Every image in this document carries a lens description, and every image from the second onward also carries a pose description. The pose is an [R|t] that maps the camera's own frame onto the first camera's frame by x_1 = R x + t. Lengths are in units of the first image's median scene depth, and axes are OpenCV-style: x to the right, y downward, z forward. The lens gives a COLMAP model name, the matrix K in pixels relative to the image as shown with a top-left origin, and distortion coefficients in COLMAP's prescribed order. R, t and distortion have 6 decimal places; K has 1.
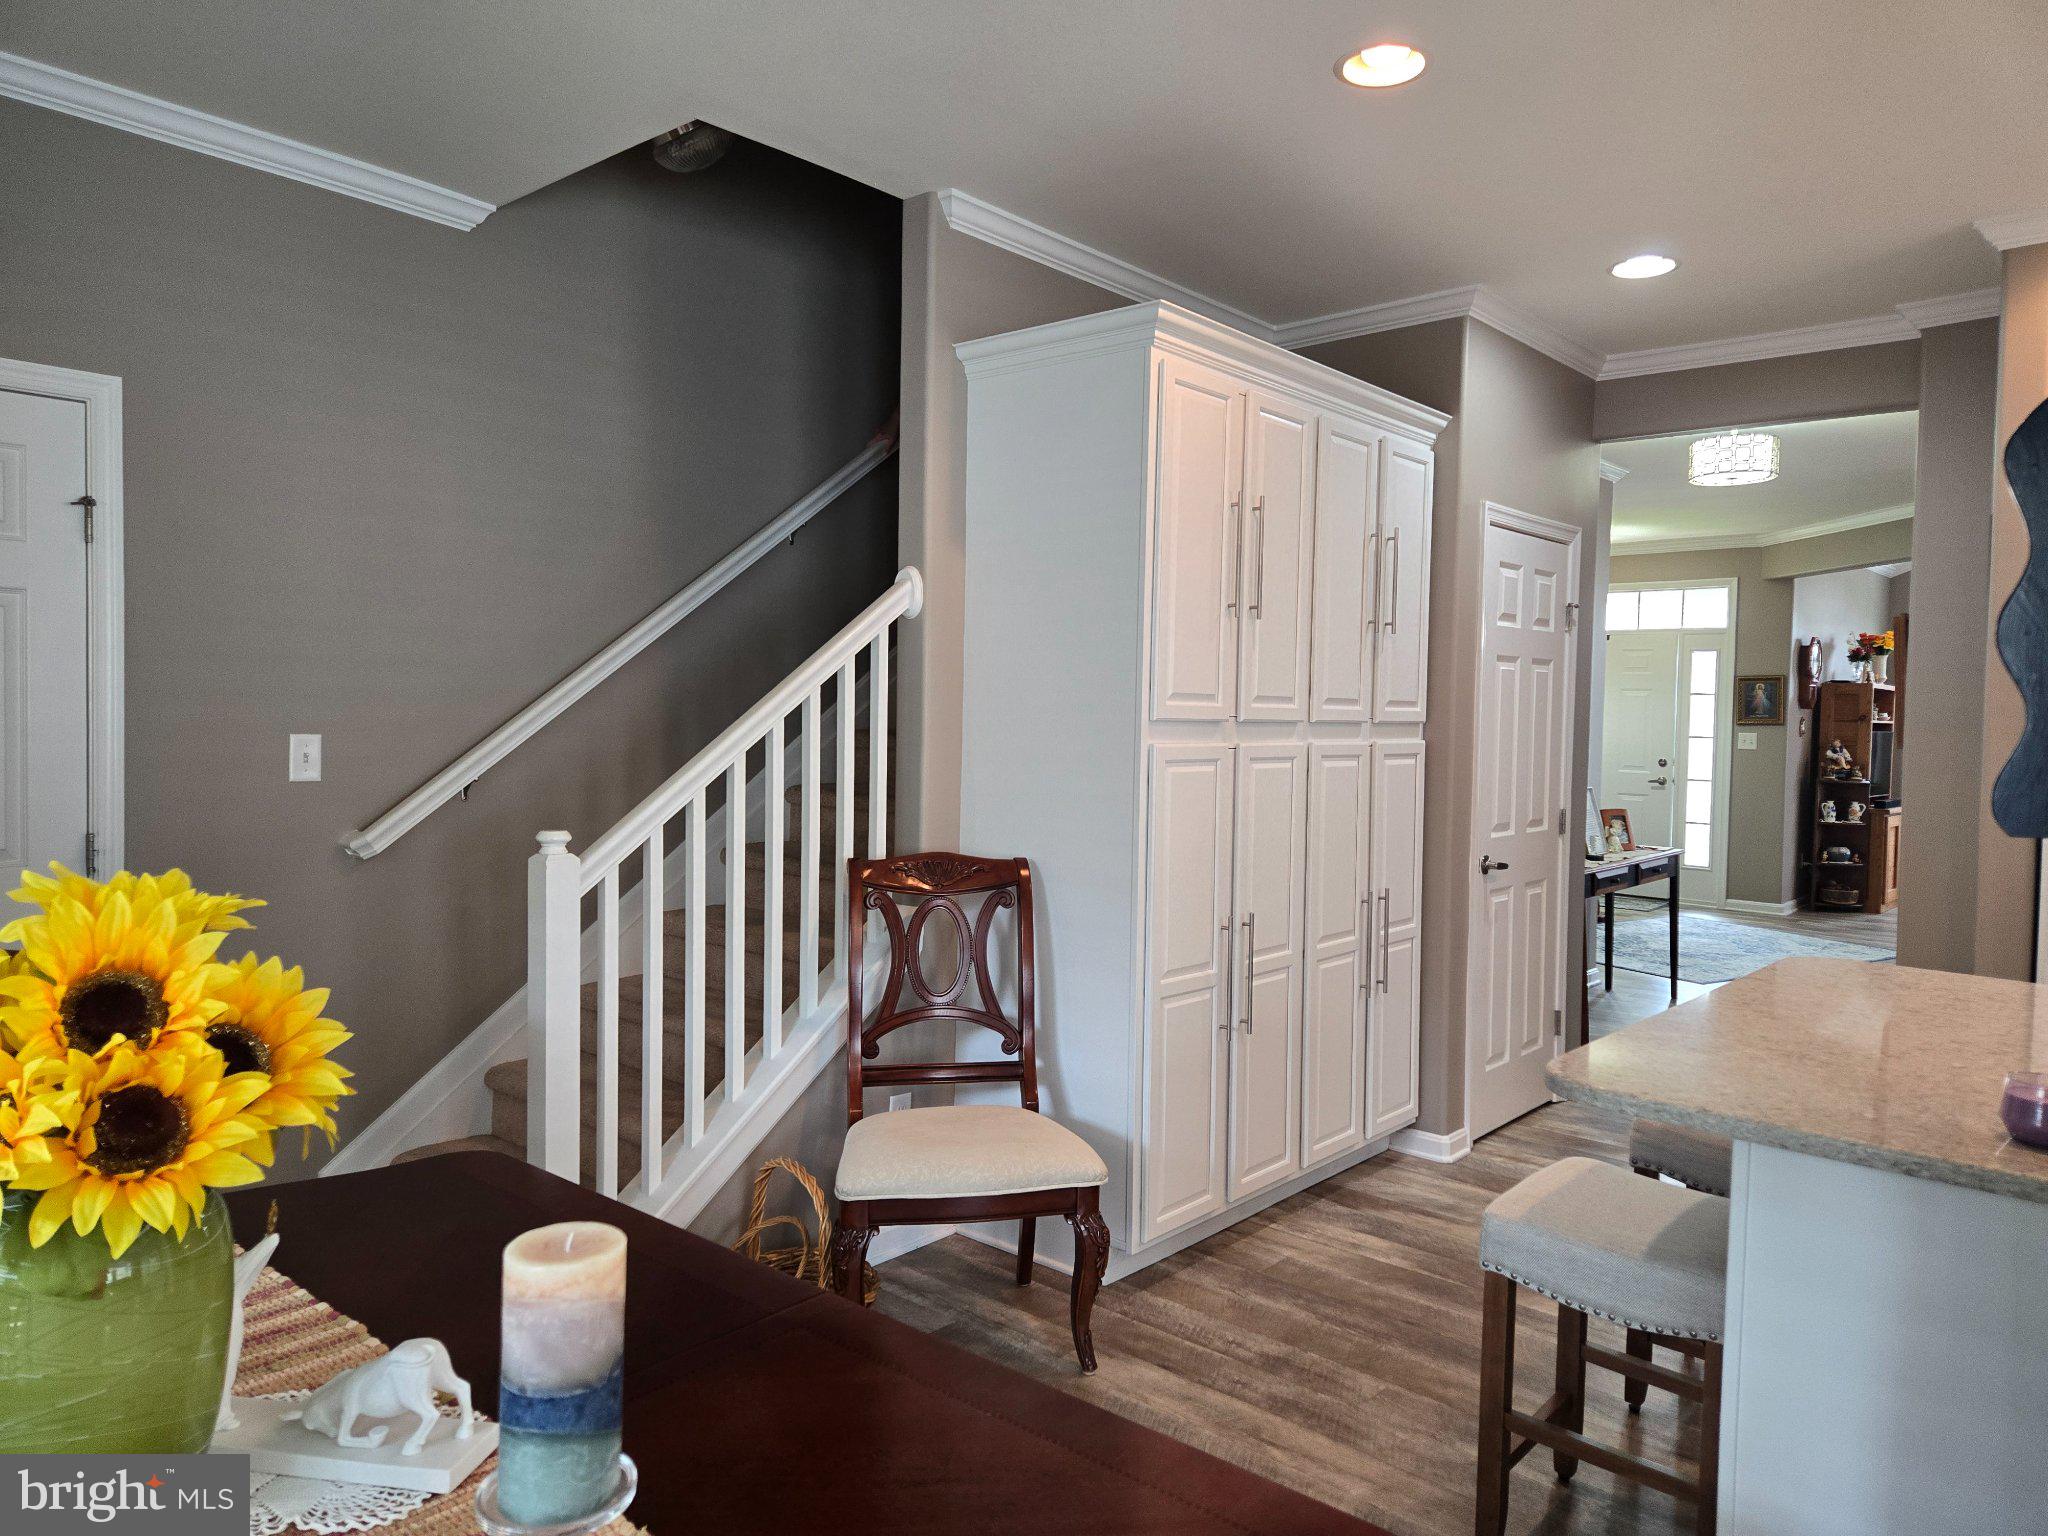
lens RADIAL K [[1367.5, 0, 1023.1], [0, 1367.5, 754.9], [0, 0, 1]] dist [0.076976, -0.056542]
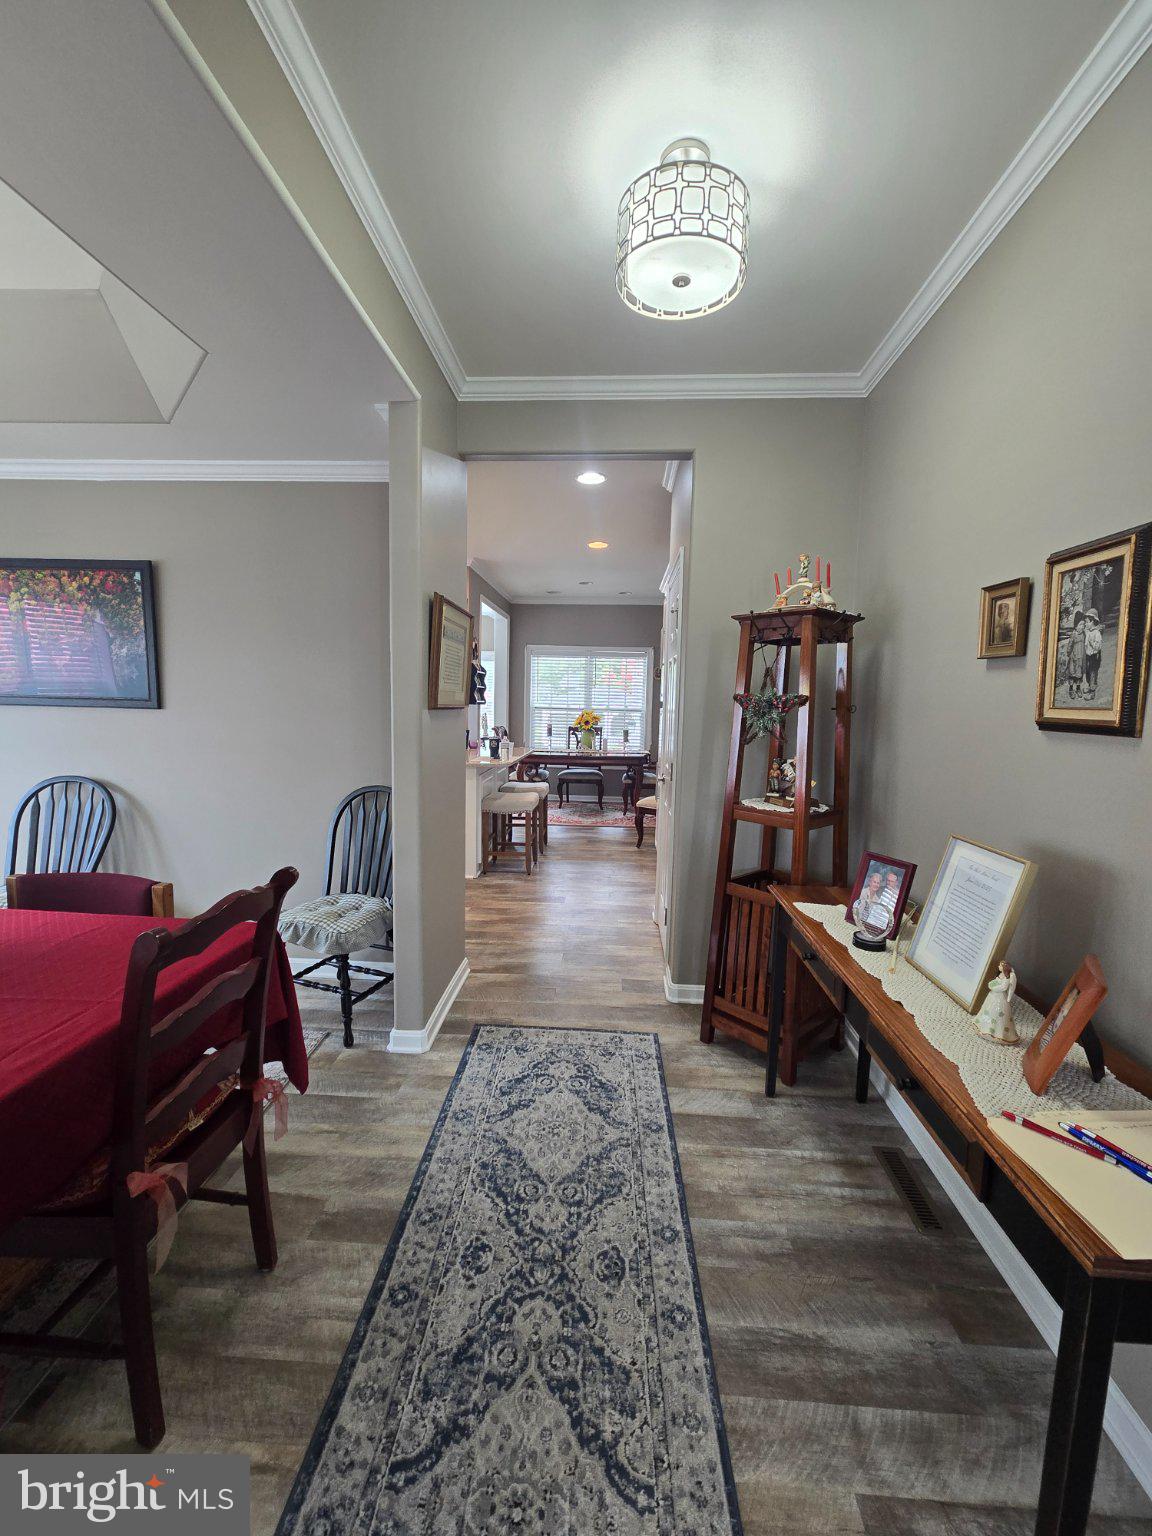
lens RADIAL K [[626.2, 0, 576.0], [0, 626.2, 768.0], [0, 0, 1]] dist [-0.000732, 0.000054]
pose [[-0.790546, 0.028337, -0.611747, 0.963891], [-0.059310, 0.990690, 0.122536, -0.027841], [0.609524, 0.133153, -0.781505, 1.628919]]
